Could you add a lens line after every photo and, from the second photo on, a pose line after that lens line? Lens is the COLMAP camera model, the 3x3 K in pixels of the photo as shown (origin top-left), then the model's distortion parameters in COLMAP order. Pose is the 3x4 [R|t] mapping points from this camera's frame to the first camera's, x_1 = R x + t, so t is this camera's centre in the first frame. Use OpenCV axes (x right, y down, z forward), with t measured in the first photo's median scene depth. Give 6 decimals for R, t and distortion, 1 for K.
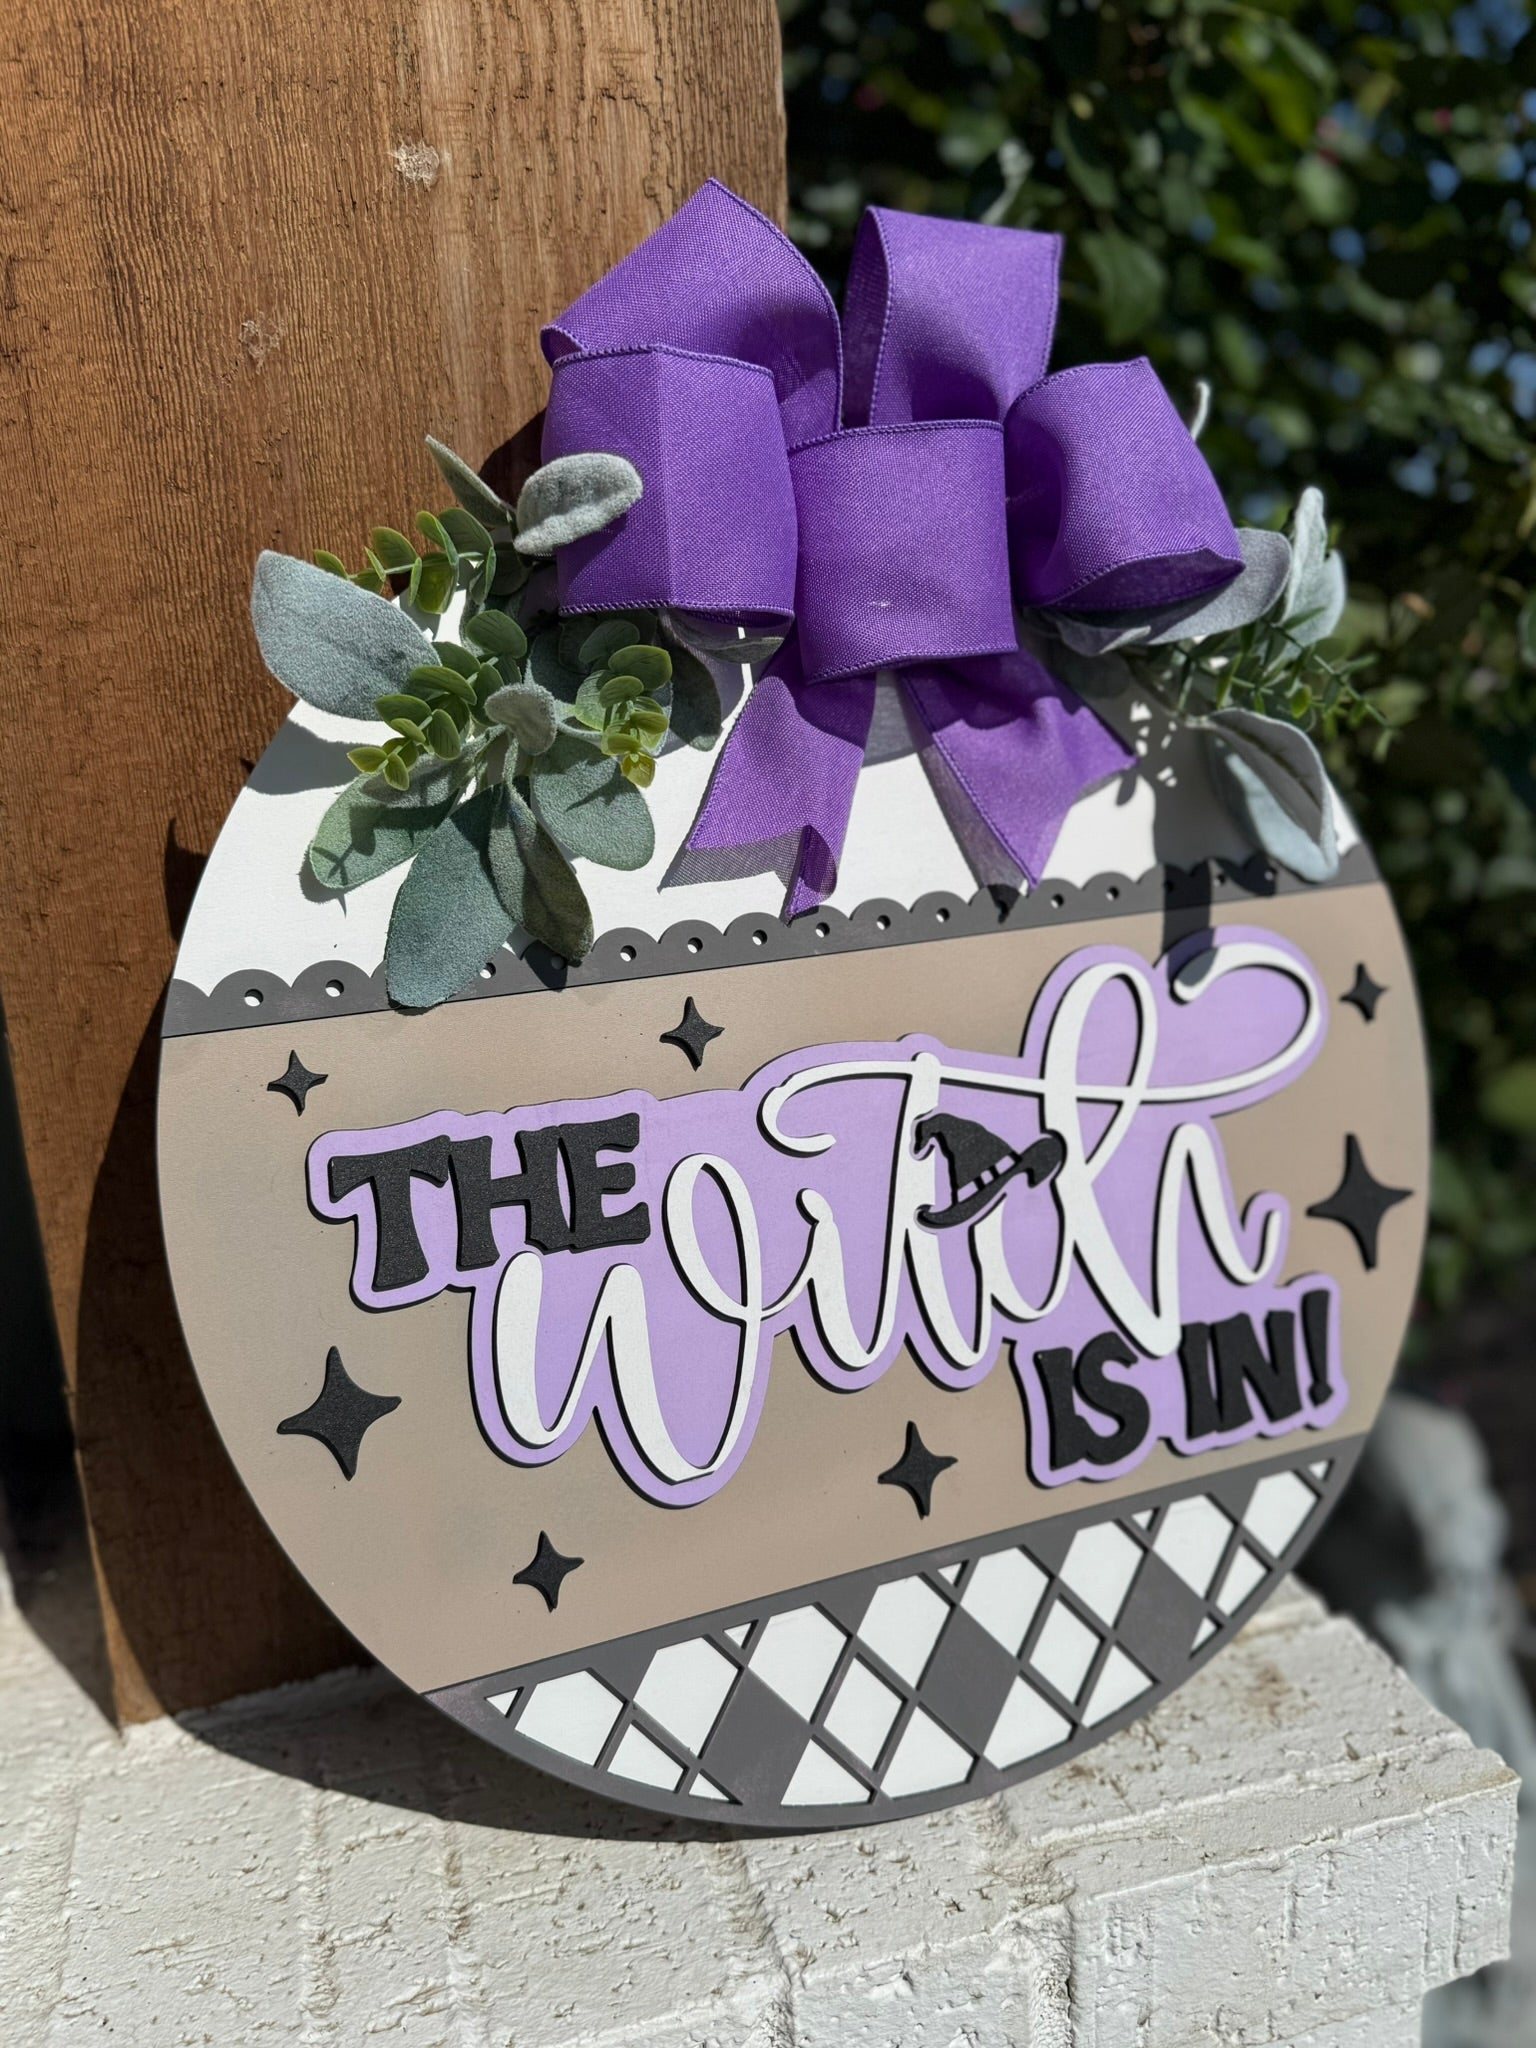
lens RADIAL K [[1672.3, 0, 773.8], [0, 1672.3, 1025.2], [0, 0, 1]] dist [-0.017817, 0.005419]
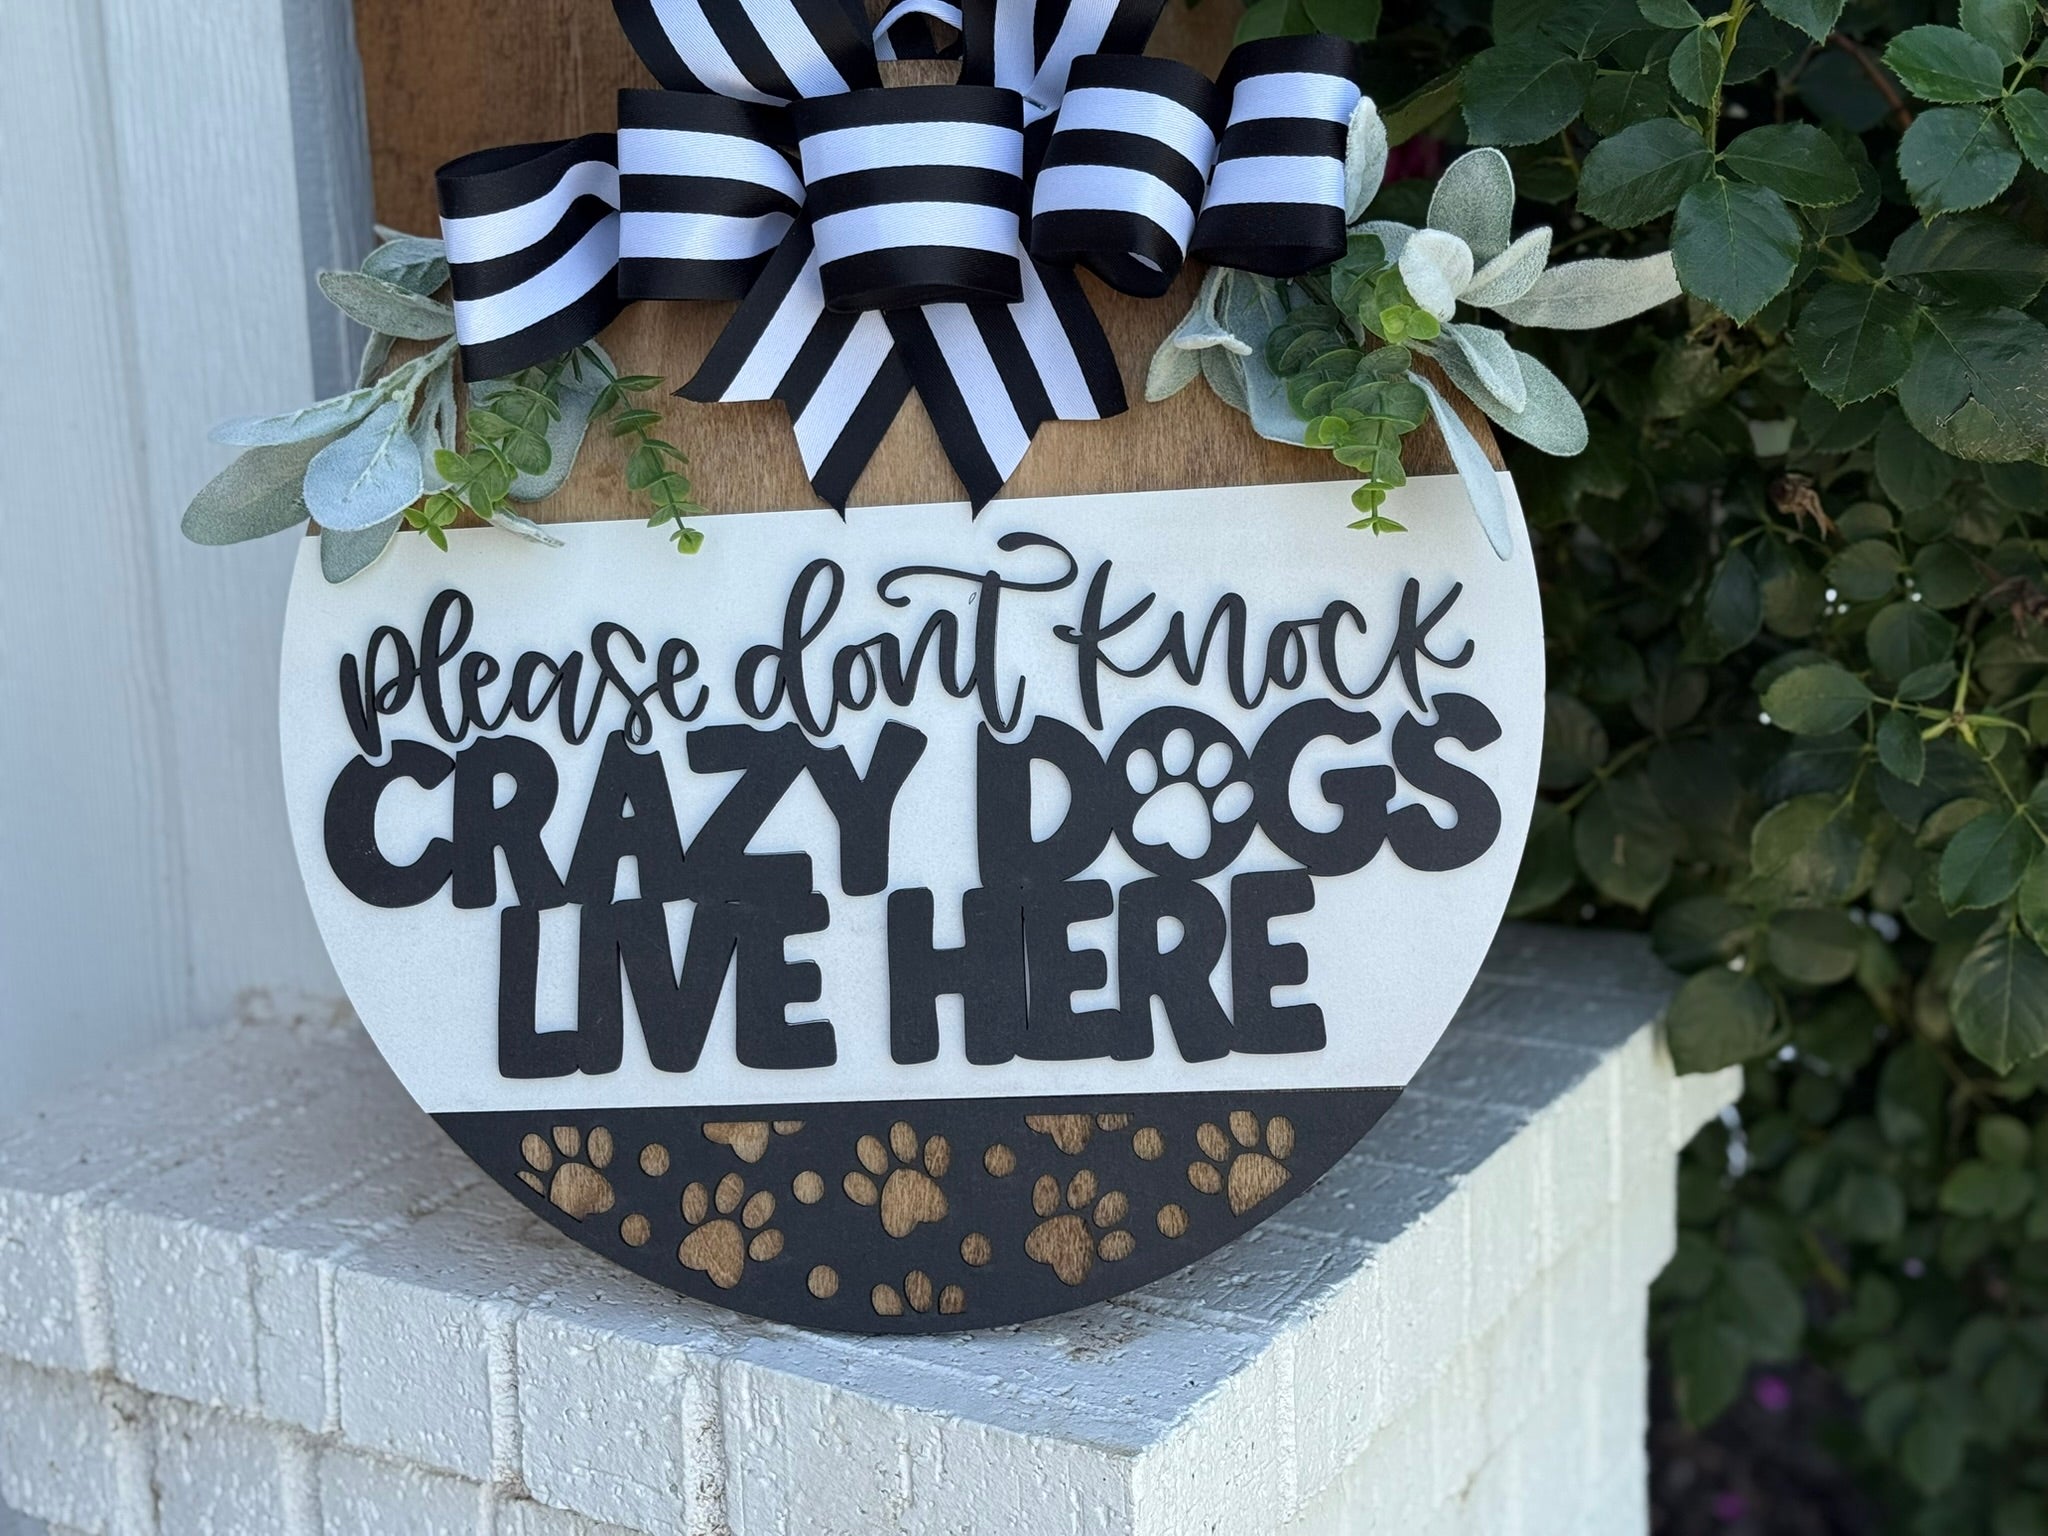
lens RADIAL K [[2946.7, 0, 1022.6], [0, 2946.7, 777.0], [0, 0, 1]] dist [0.166467, -0.156981]
pose [[0.691429, 0.213763, -0.690095, 1.571016], [-0.181182, 0.976003, 0.120792, -0.134435], [0.699356, 0.041514, 0.713567, -0.305438]]
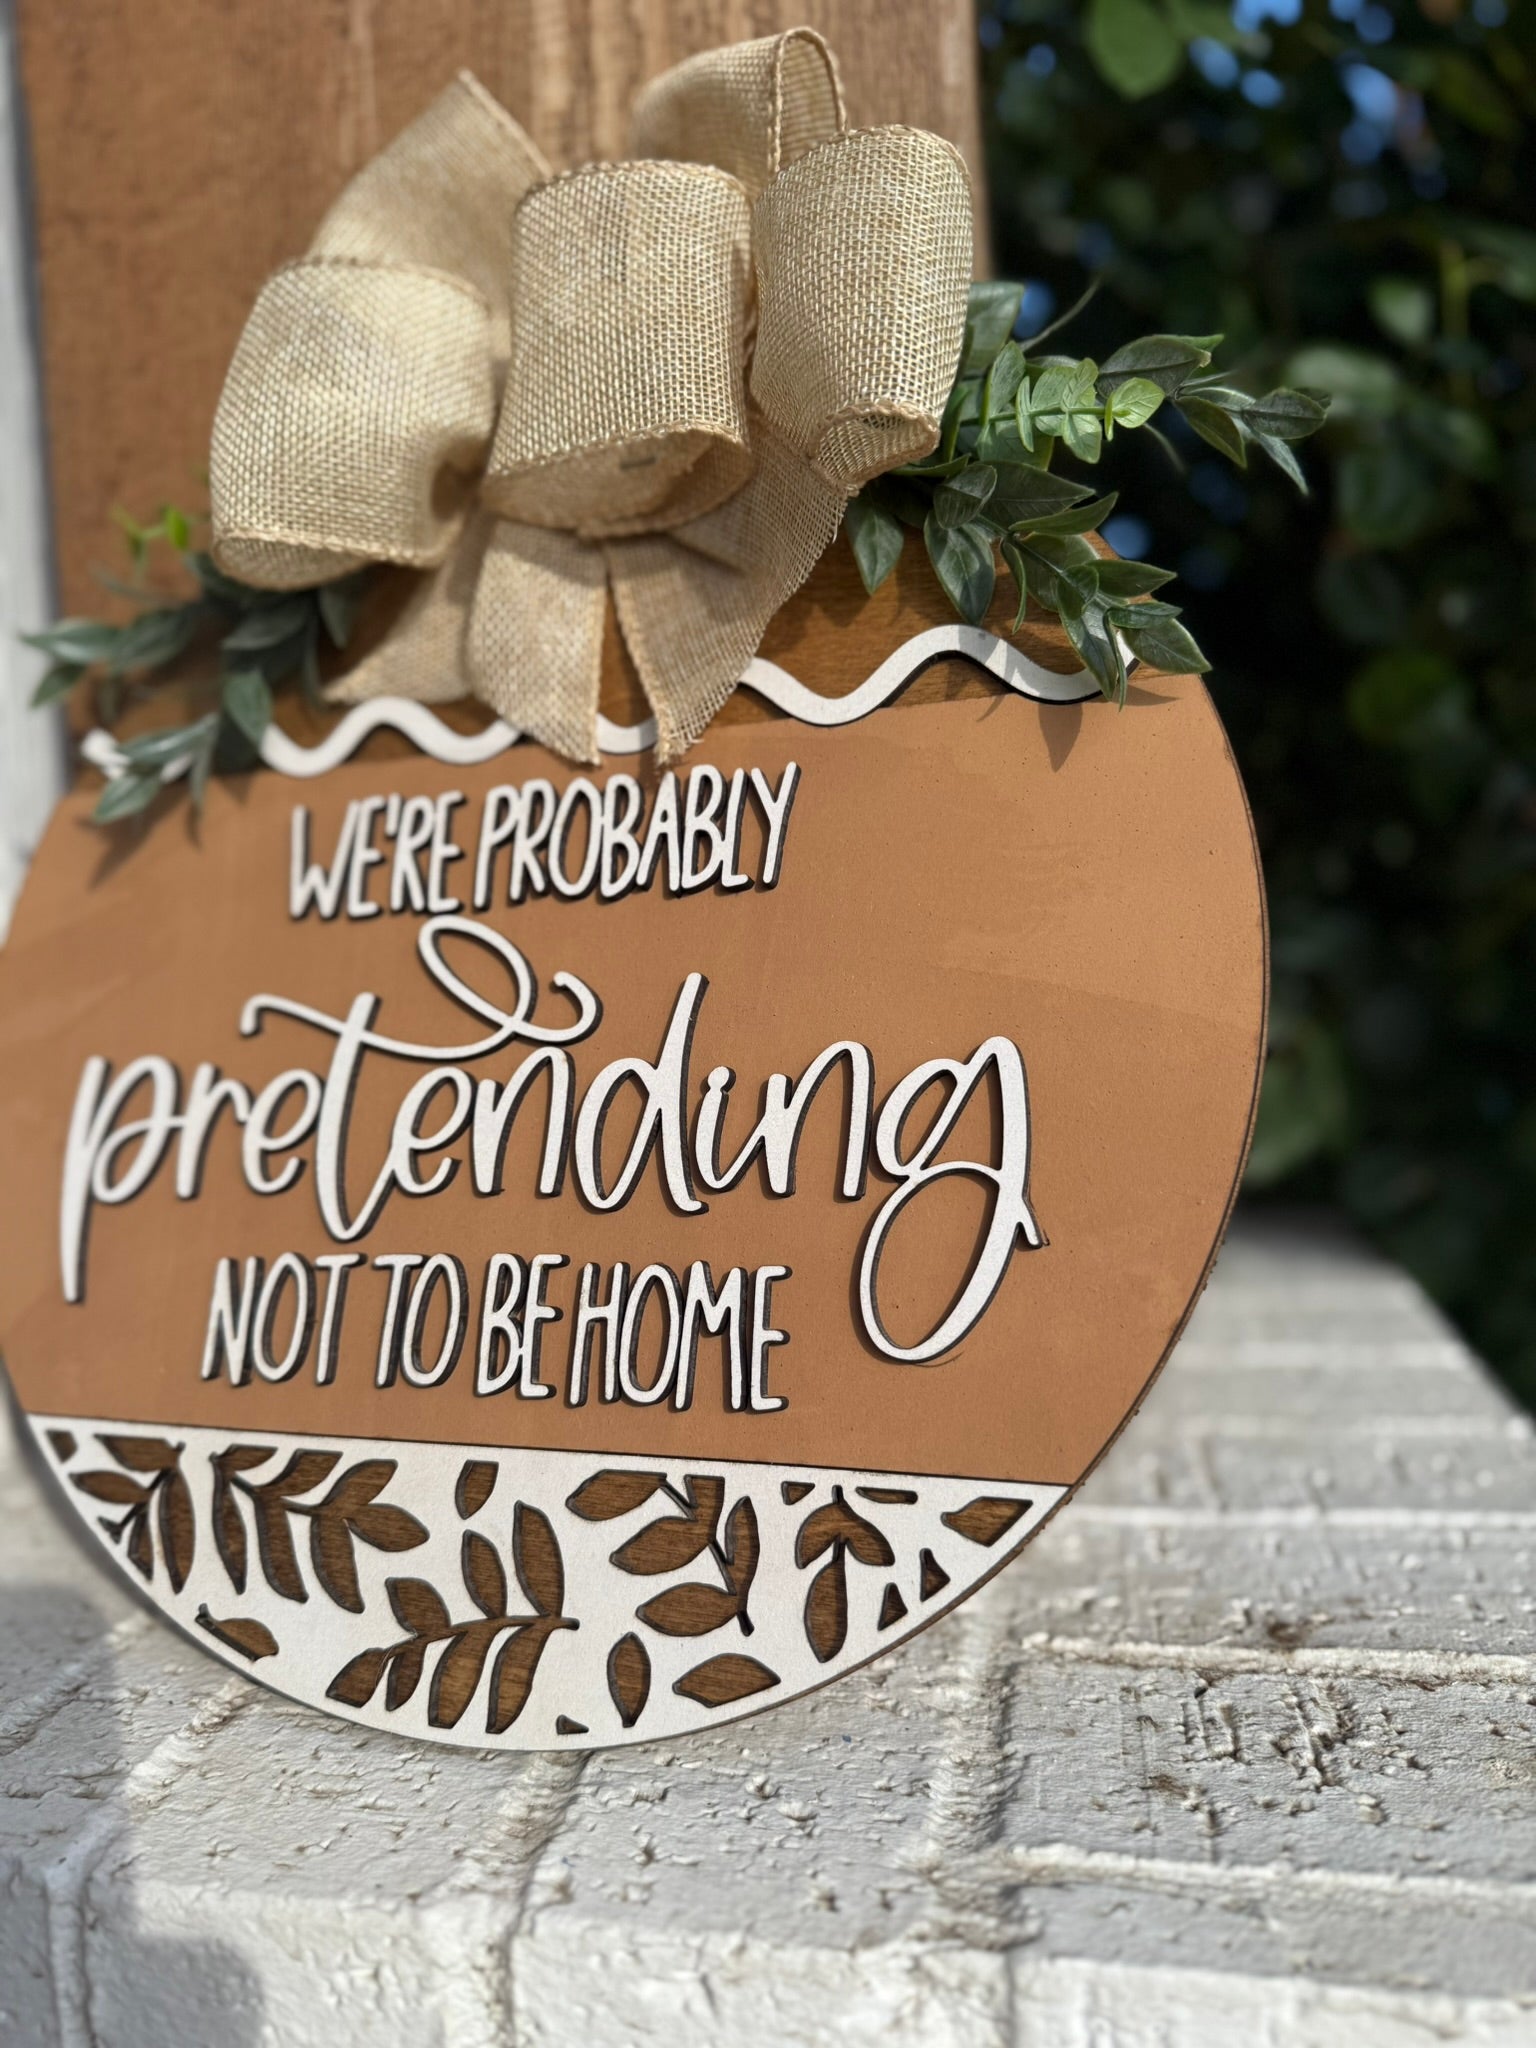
lens RADIAL K [[1493.2, 0, 766.2], [0, 1493.2, 1033.4], [0, 0, 1]] dist [-0.032505, 0.008588]
pose [[0.895601, 0.052530, -0.441745, 0.295171], [-0.107417, 0.989157, -0.100154, 0.269122], [0.431694, 0.137149, 0.891533, 0.461950]]
